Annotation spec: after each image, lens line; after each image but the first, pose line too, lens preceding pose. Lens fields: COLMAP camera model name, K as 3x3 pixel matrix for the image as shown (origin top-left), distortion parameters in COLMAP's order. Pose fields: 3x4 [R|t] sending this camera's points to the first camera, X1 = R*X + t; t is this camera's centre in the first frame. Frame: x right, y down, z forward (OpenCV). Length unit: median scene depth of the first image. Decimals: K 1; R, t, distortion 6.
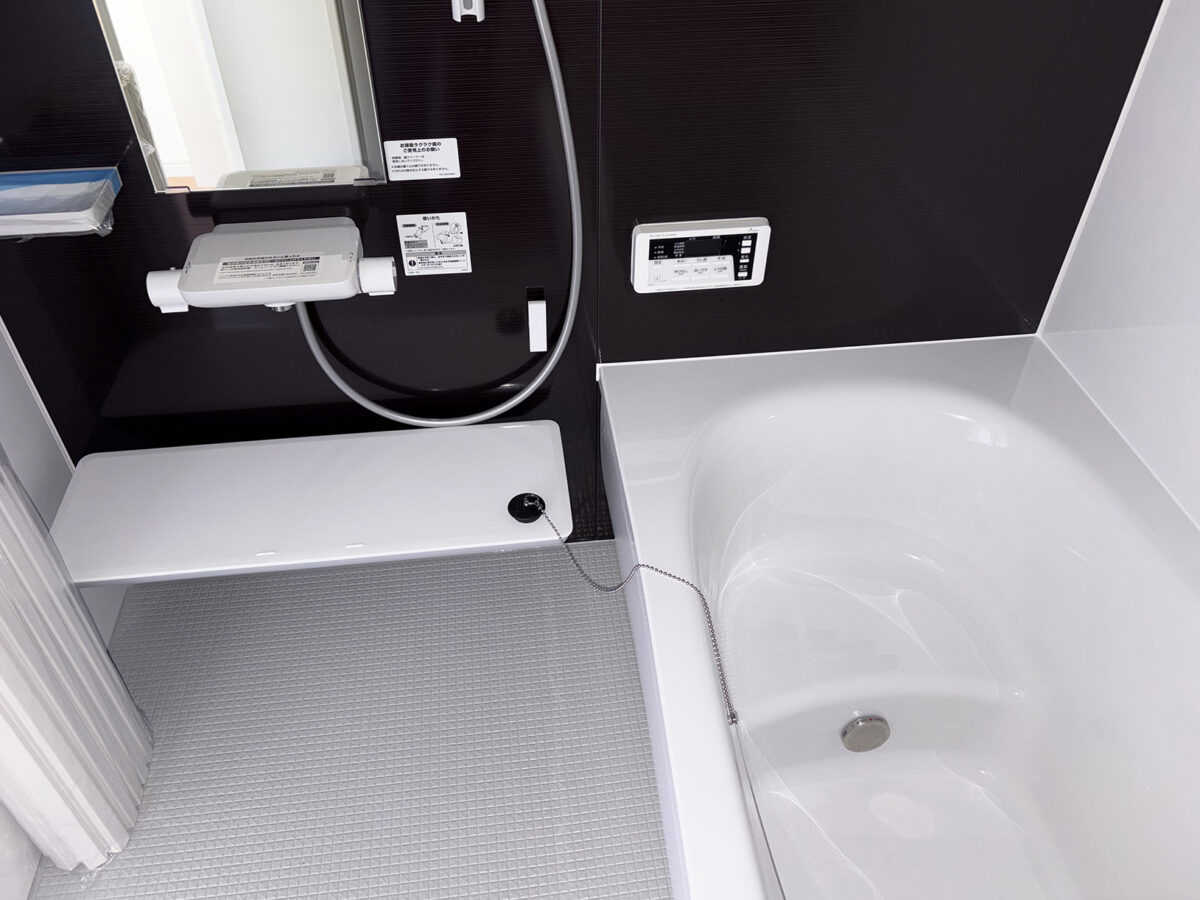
lens RADIAL K [[934.9, 0, 600.0], [0, 934.9, 450.0], [0, 0, 1]] dist [0.070945, -0.079546]
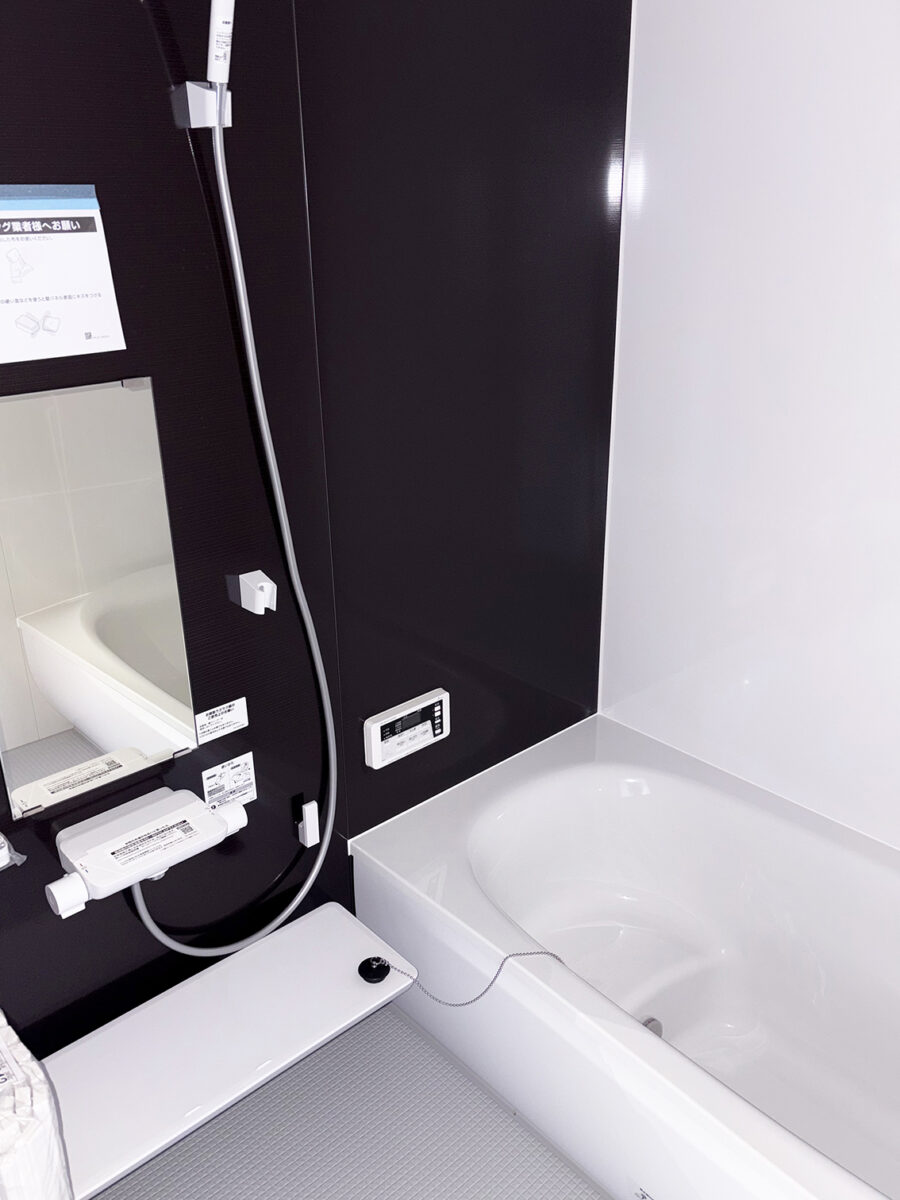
lens RADIAL K [[934.9, 0, 450.0], [0, 934.9, 600.0], [0, 0, 1]] dist [0.070945, -0.079546]
pose [[0.819105, -0.237097, 0.522352, -0.512126], [0.409231, 0.879628, -0.242453, -0.019374], [-0.401991, 0.412357, 0.817536, -0.198448]]
